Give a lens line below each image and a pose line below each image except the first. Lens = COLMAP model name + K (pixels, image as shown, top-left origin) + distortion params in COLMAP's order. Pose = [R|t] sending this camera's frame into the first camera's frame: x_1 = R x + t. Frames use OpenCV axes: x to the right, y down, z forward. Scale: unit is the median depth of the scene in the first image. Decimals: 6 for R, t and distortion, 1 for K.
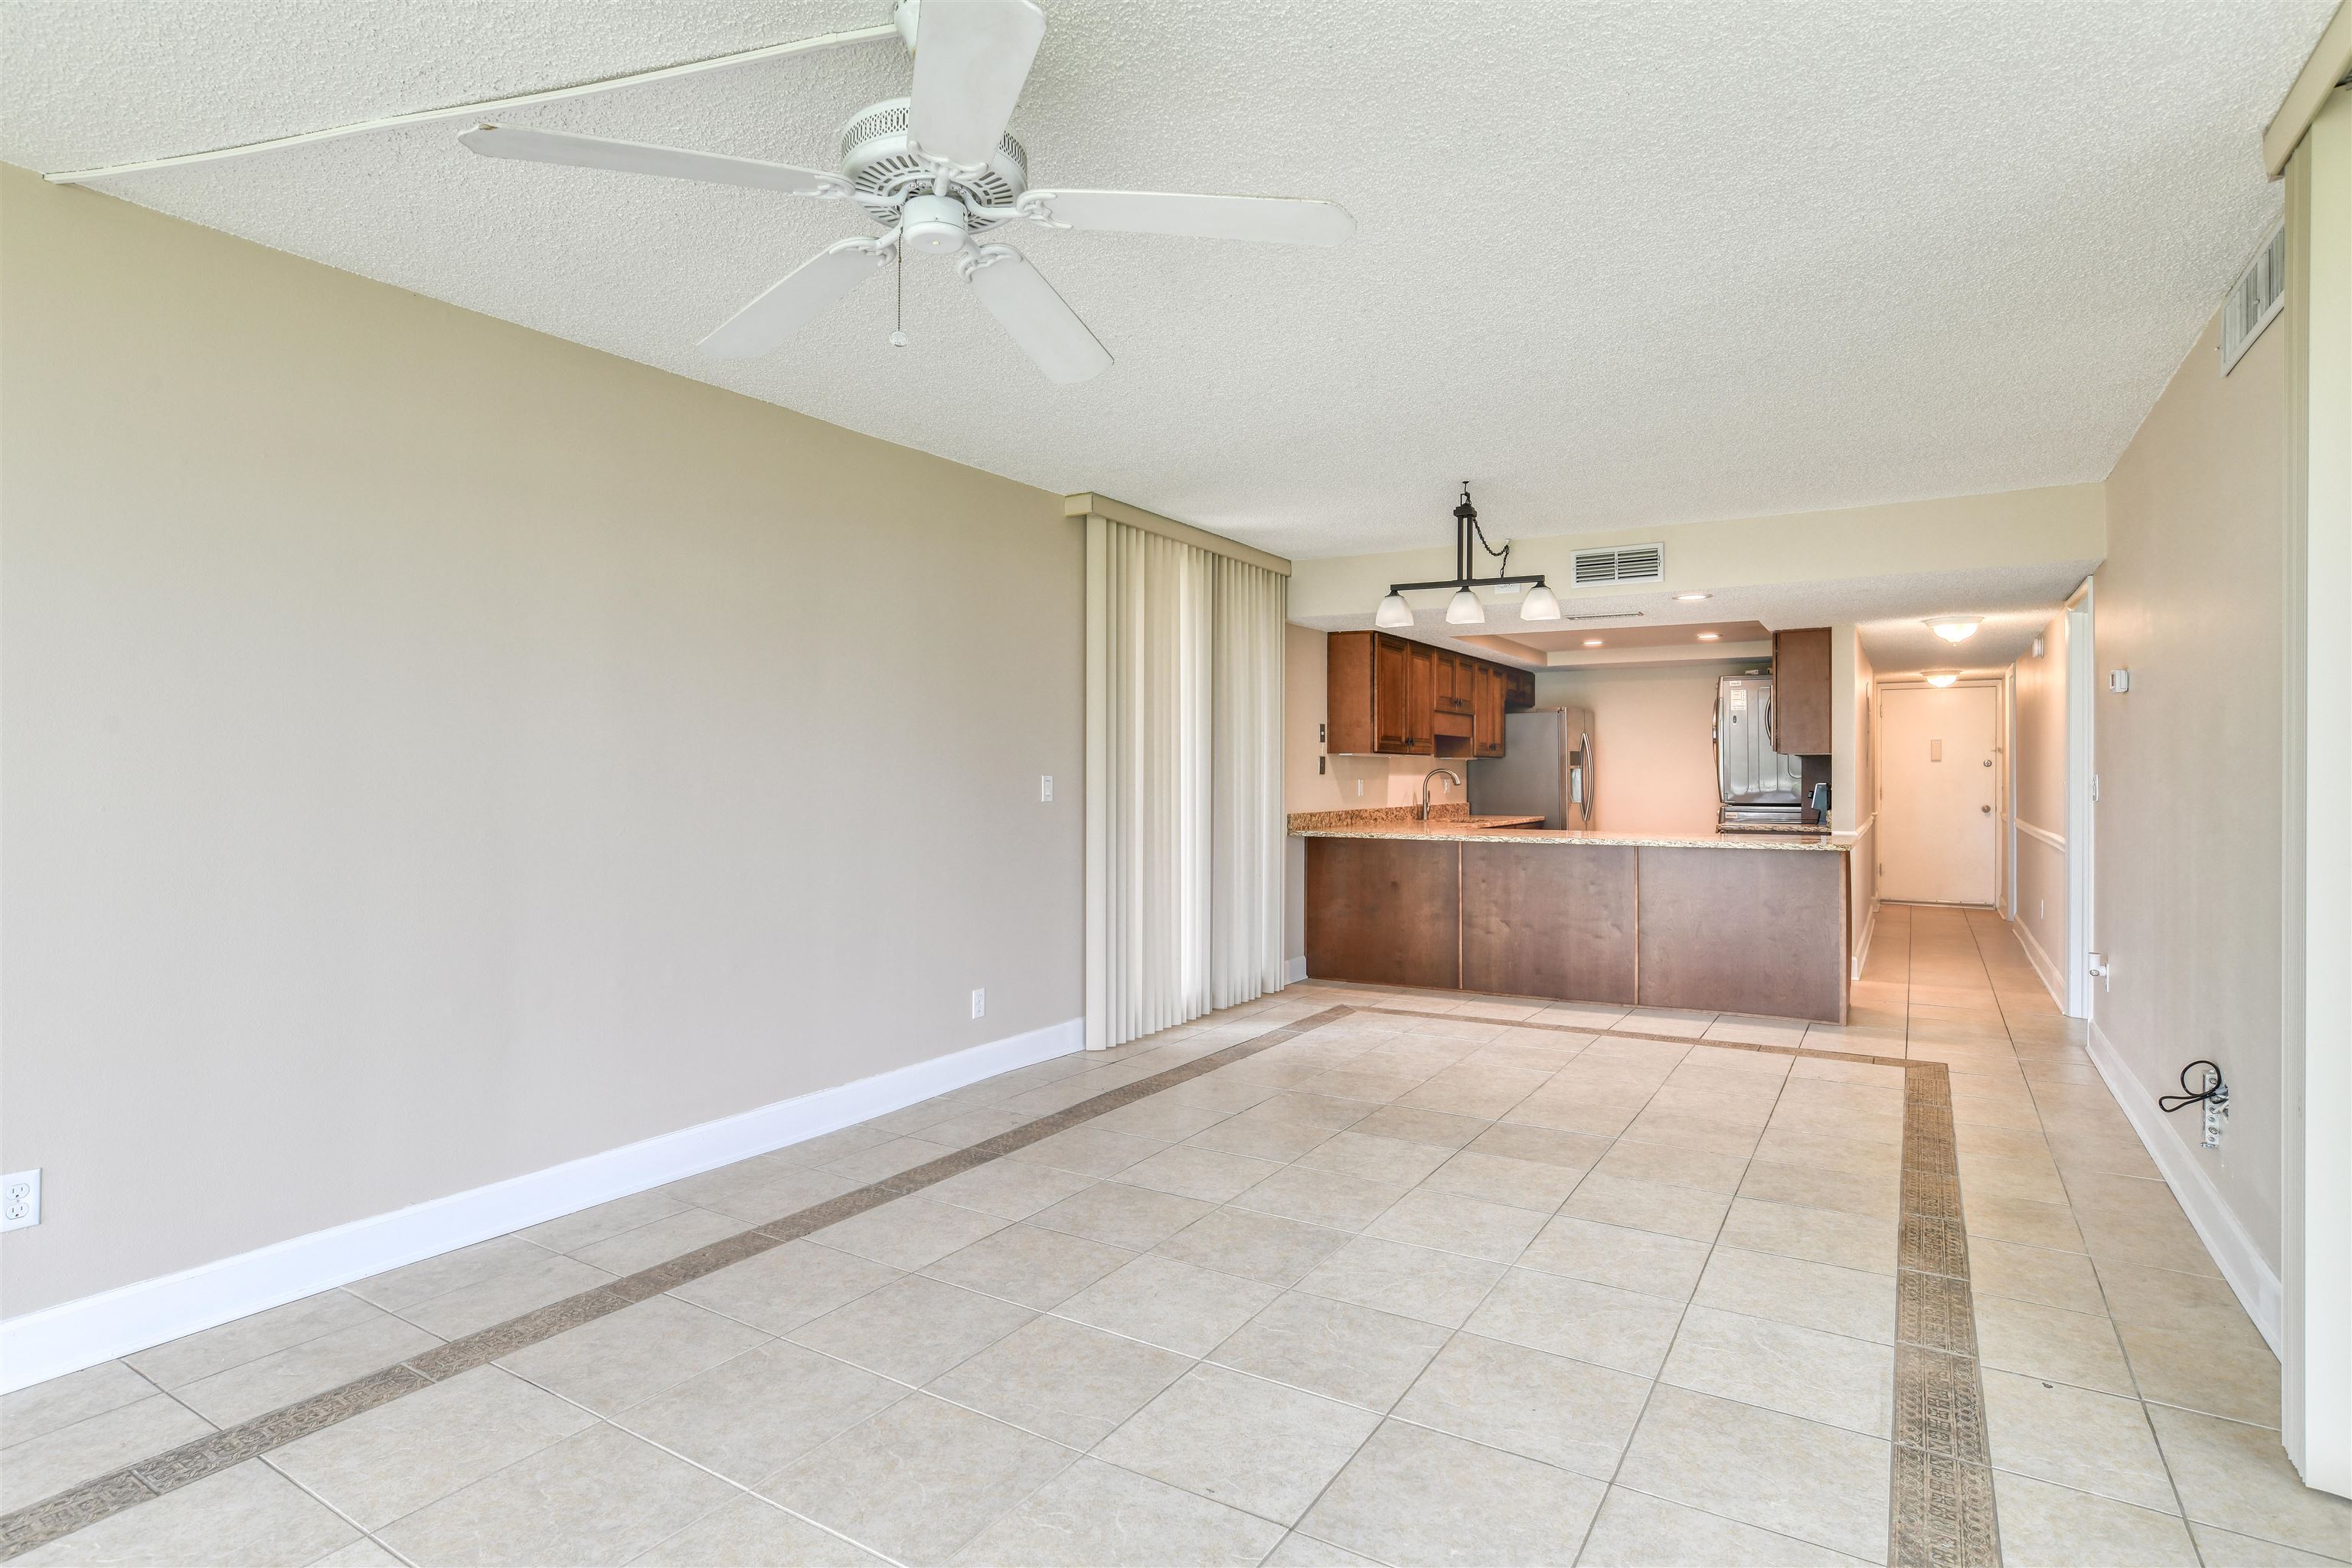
lens RADIAL K [[1210.0, 0, 1173.1], [0, 1210.0, 771.9], [0, 0, 1]] dist [-0.041755, 0.019257]
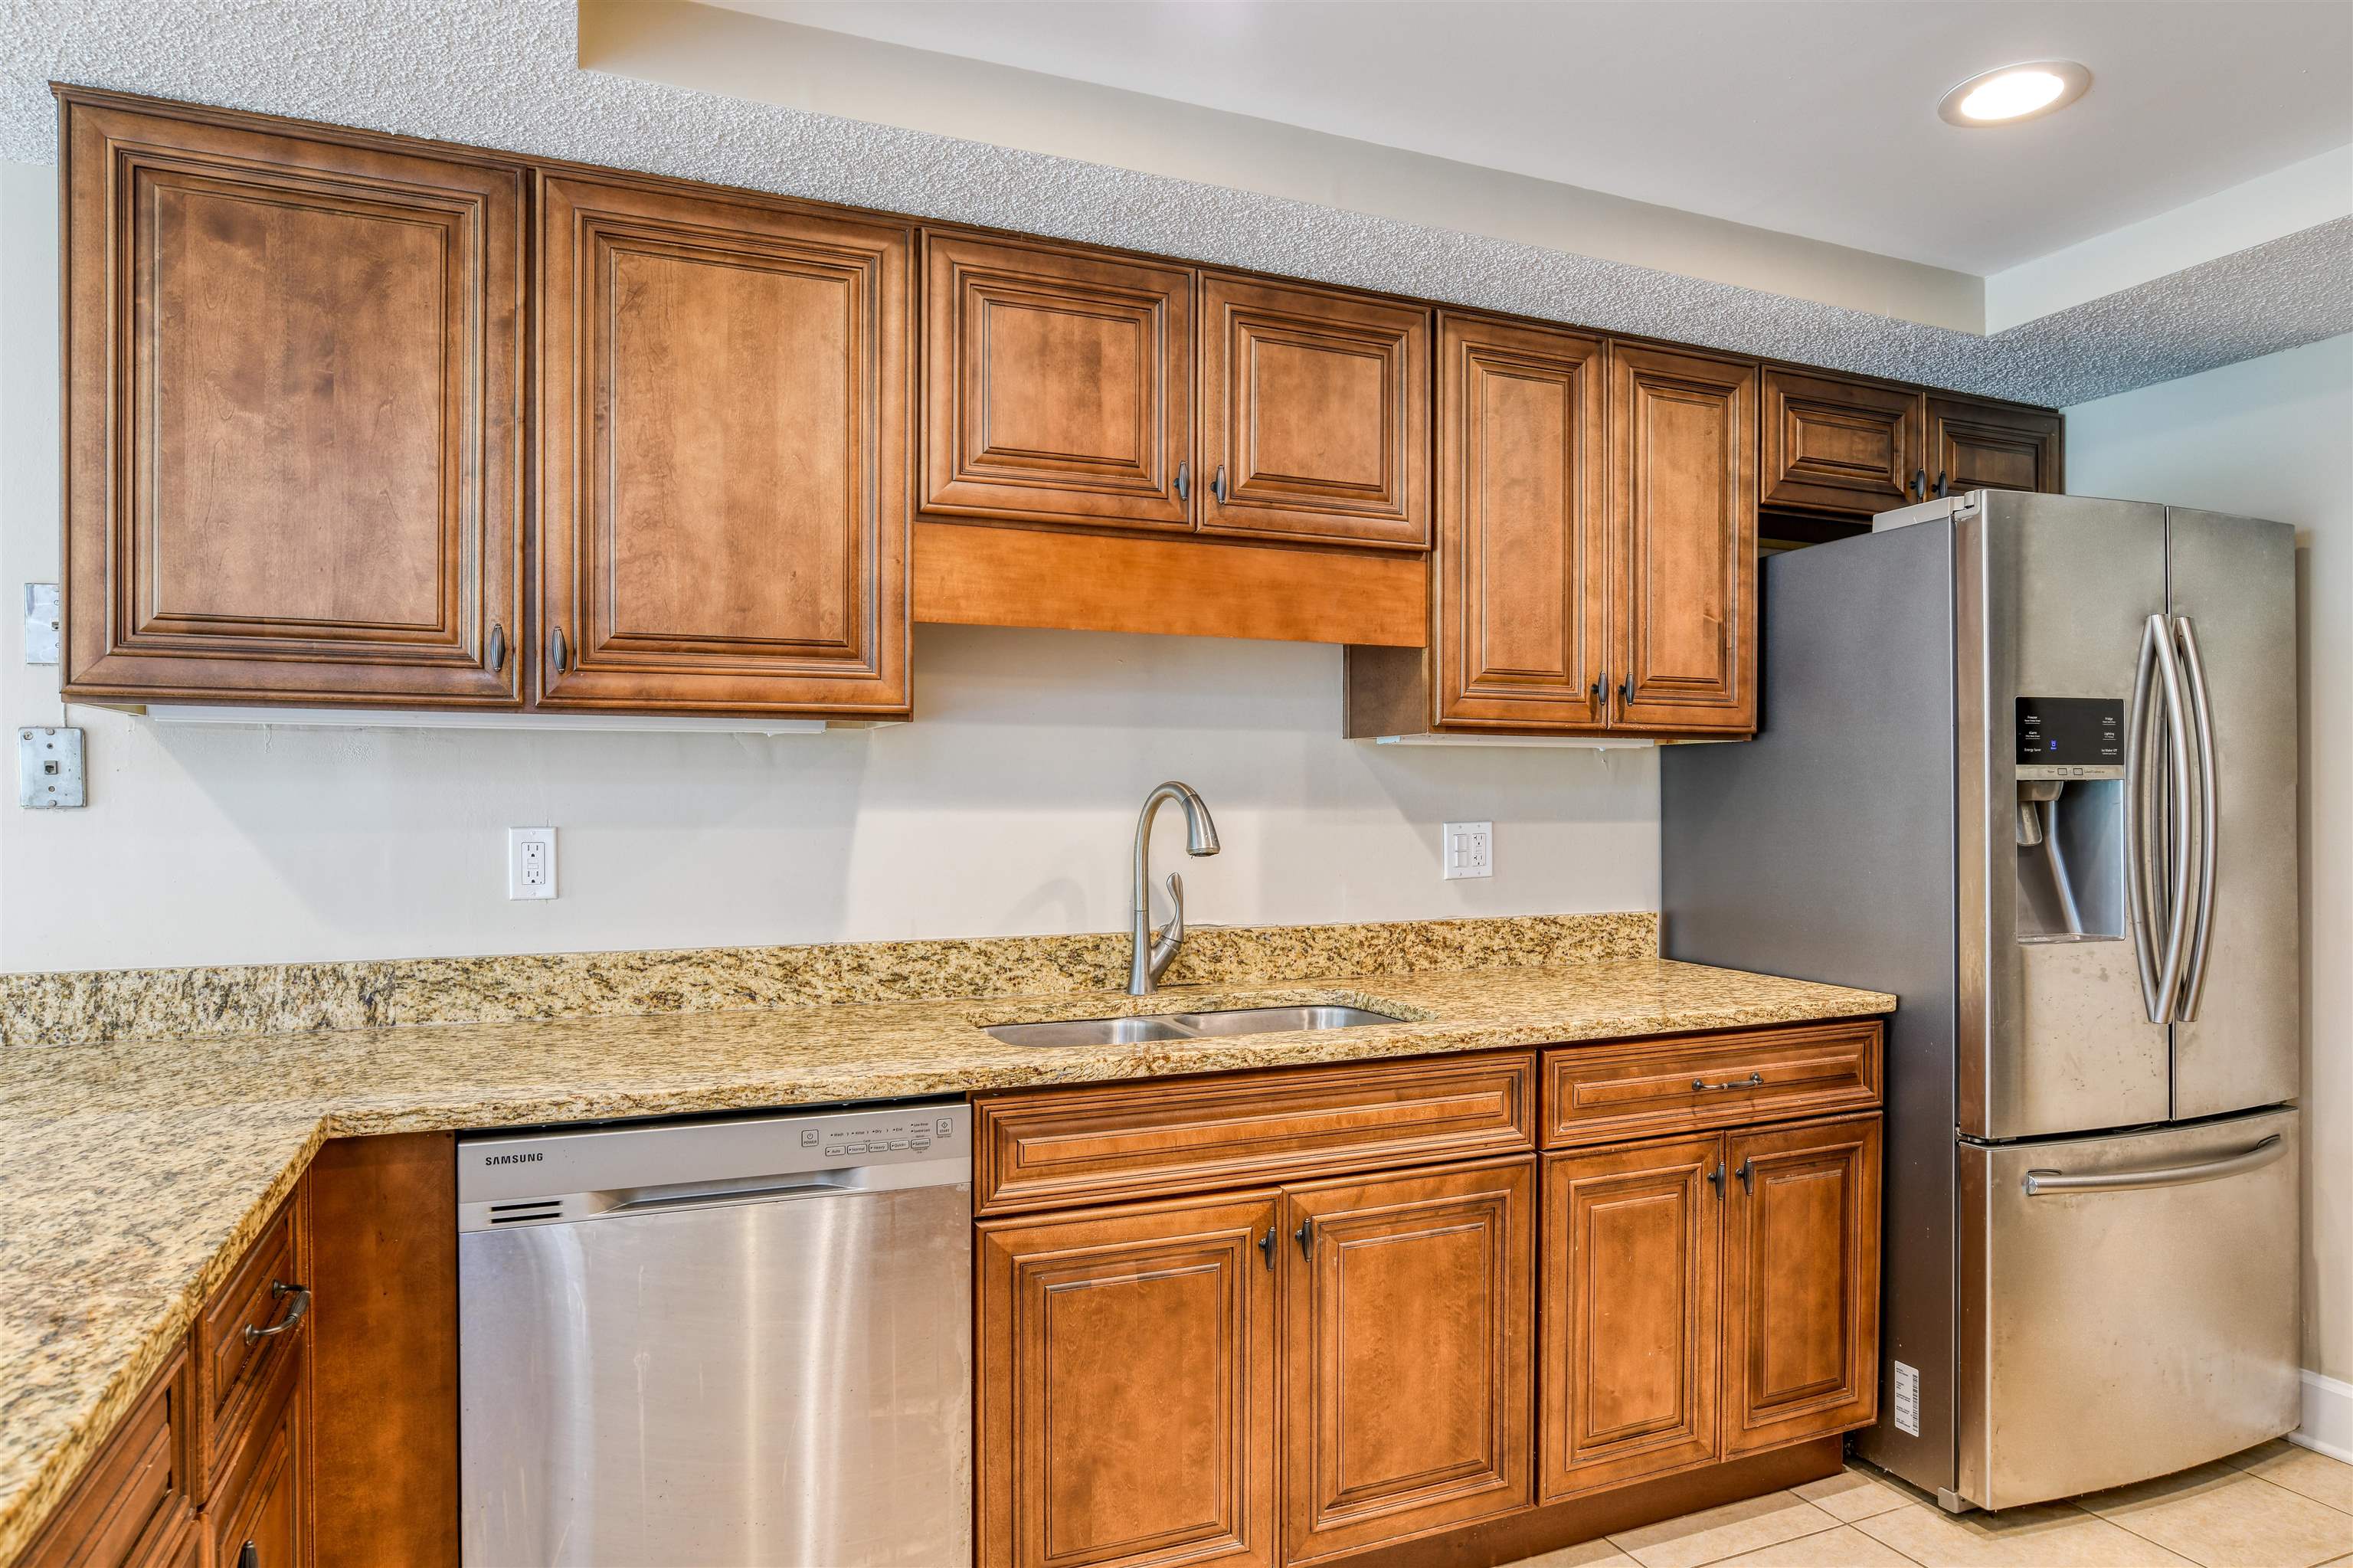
lens RADIAL K [[1466.8, 0, 1222.4], [0, 1466.8, 782.6], [0, 0, 1]] dist [-0.057420, 0.042529]
pose [[0.827000, -0.003347, -0.562192, 0.474700], [0.000010, 0.999982, -0.005938, -0.000729], [0.562202, 0.004906, 0.826986, 0.942851]]
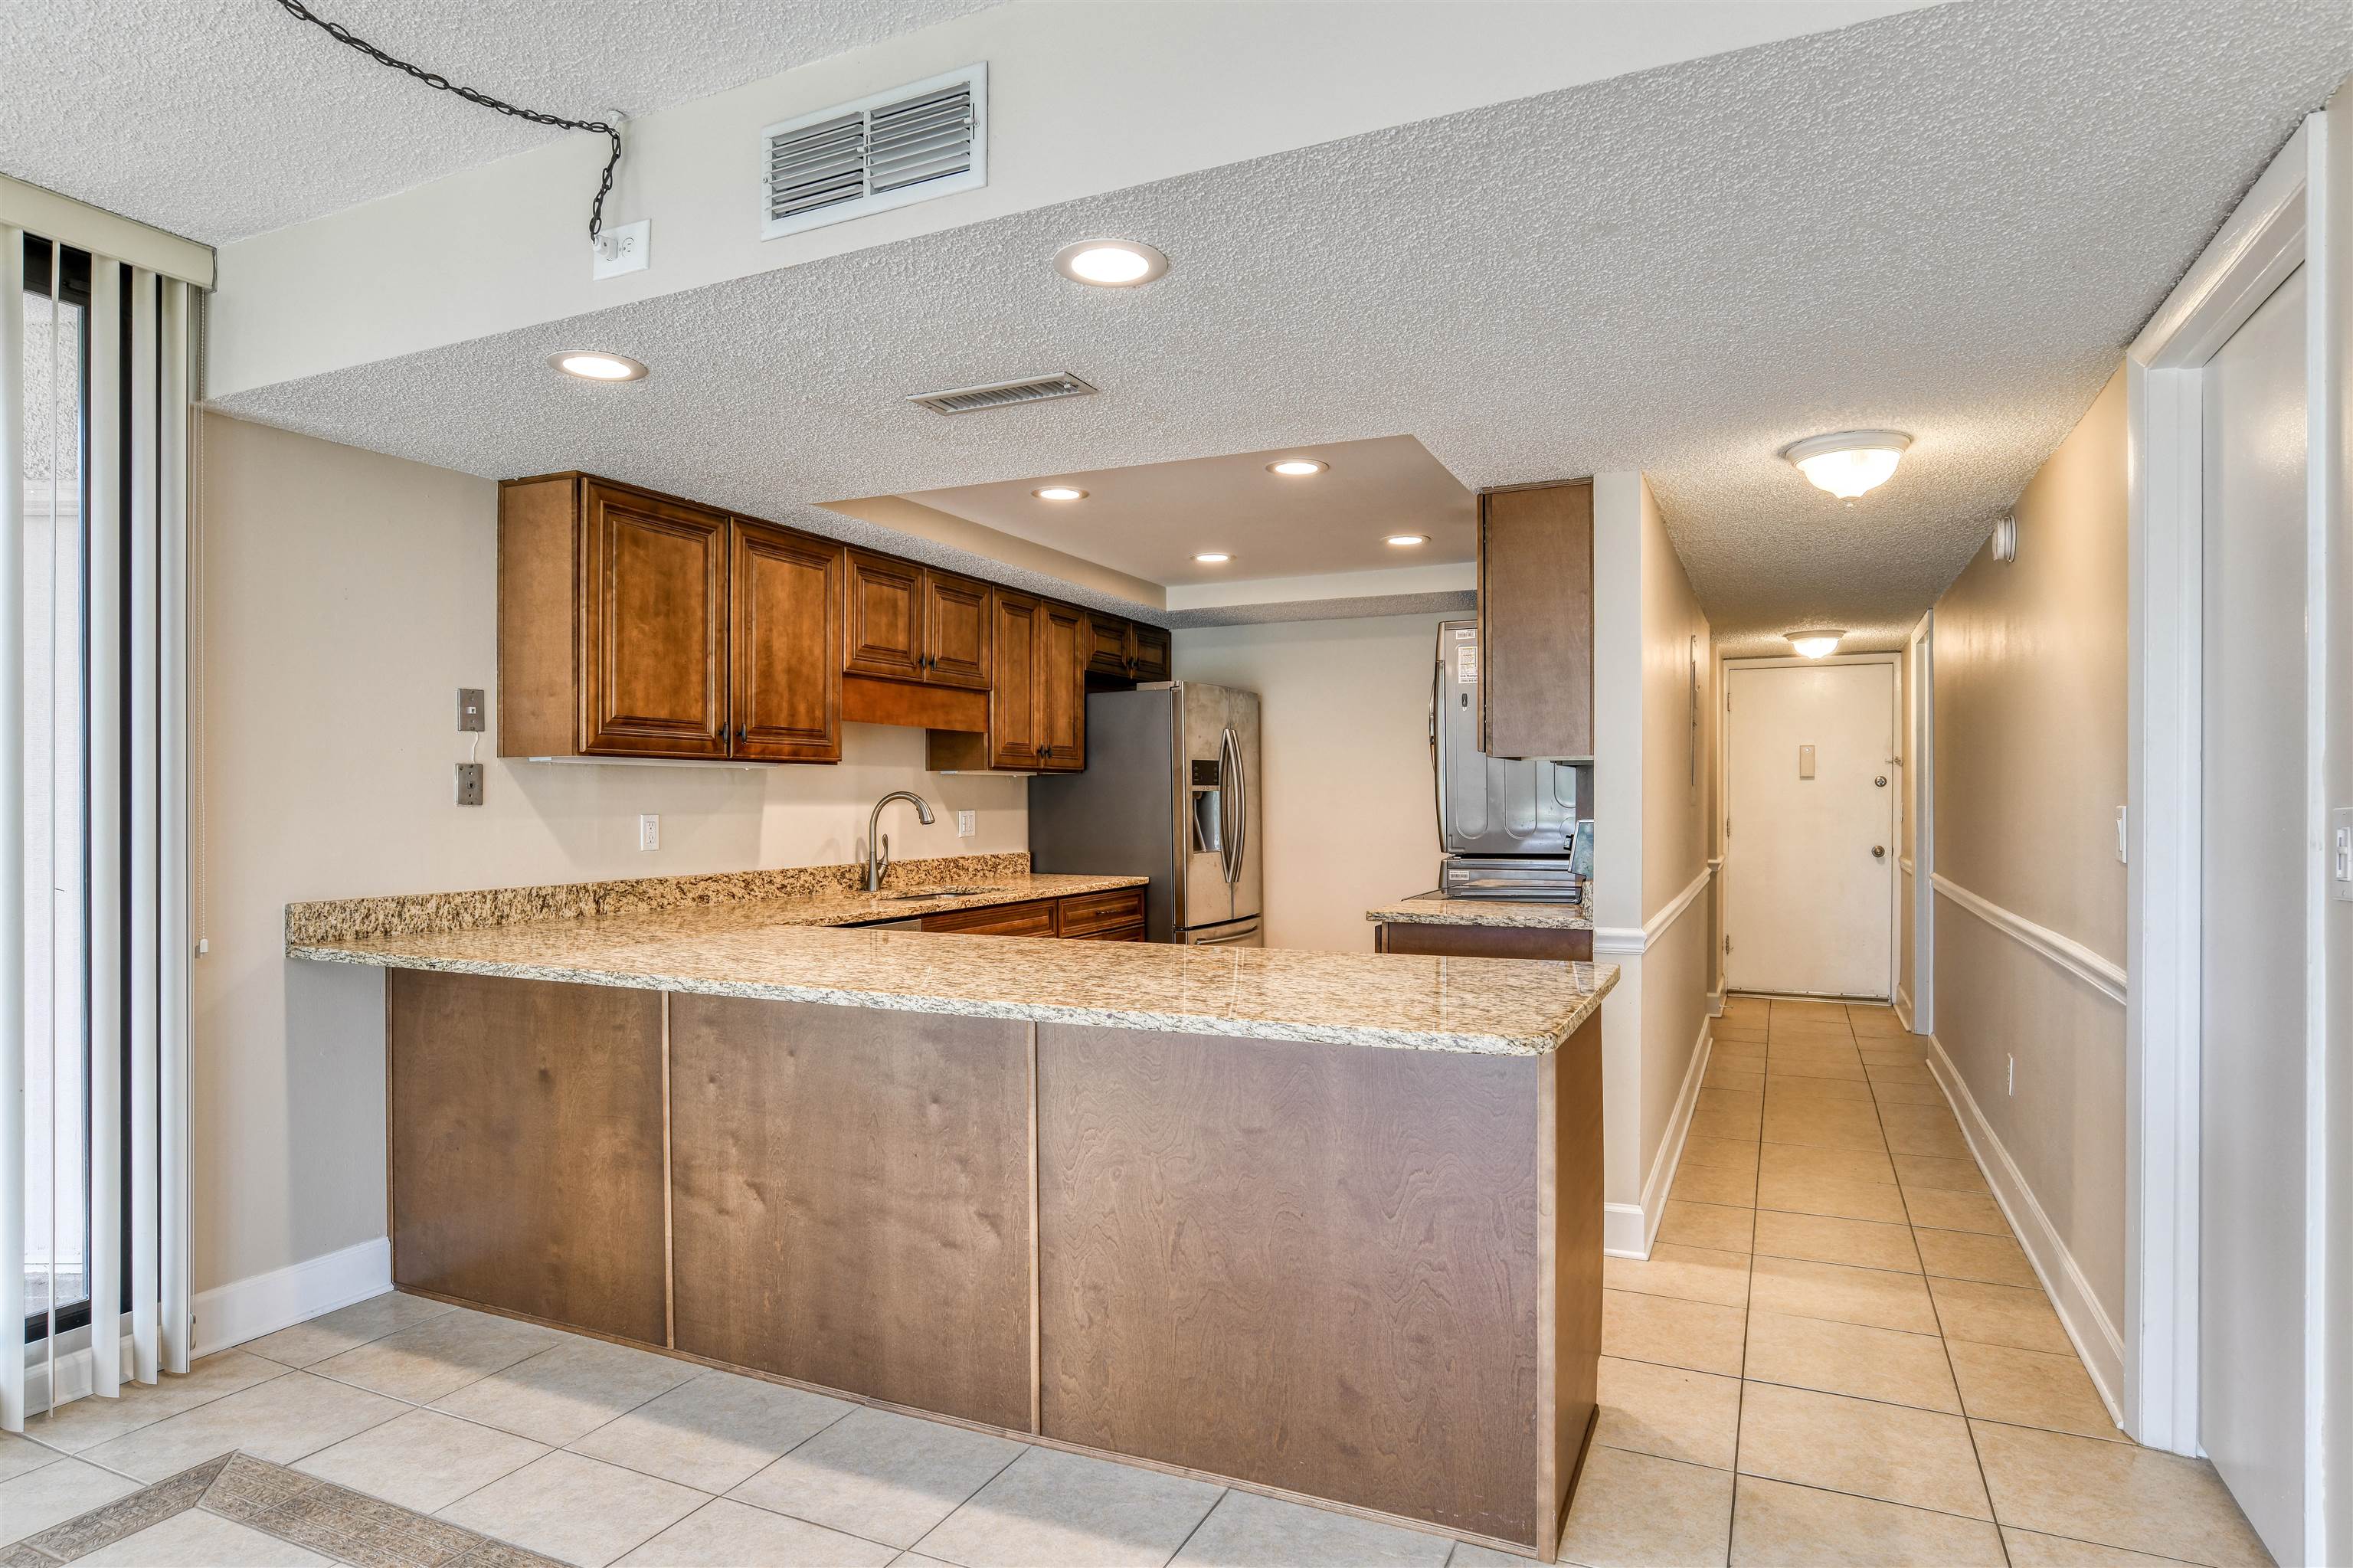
lens RADIAL K [[1285.4, 0, 1209.2], [0, 1285.4, 804.8], [0, 0, 1]] dist [-0.050079, 0.022334]
pose [[0.991364, -0.003658, 0.131087, 0.344459], [0.002804, 0.999974, 0.006699, -0.000366], [-0.131108, -0.006273, 0.991348, 0.542603]]
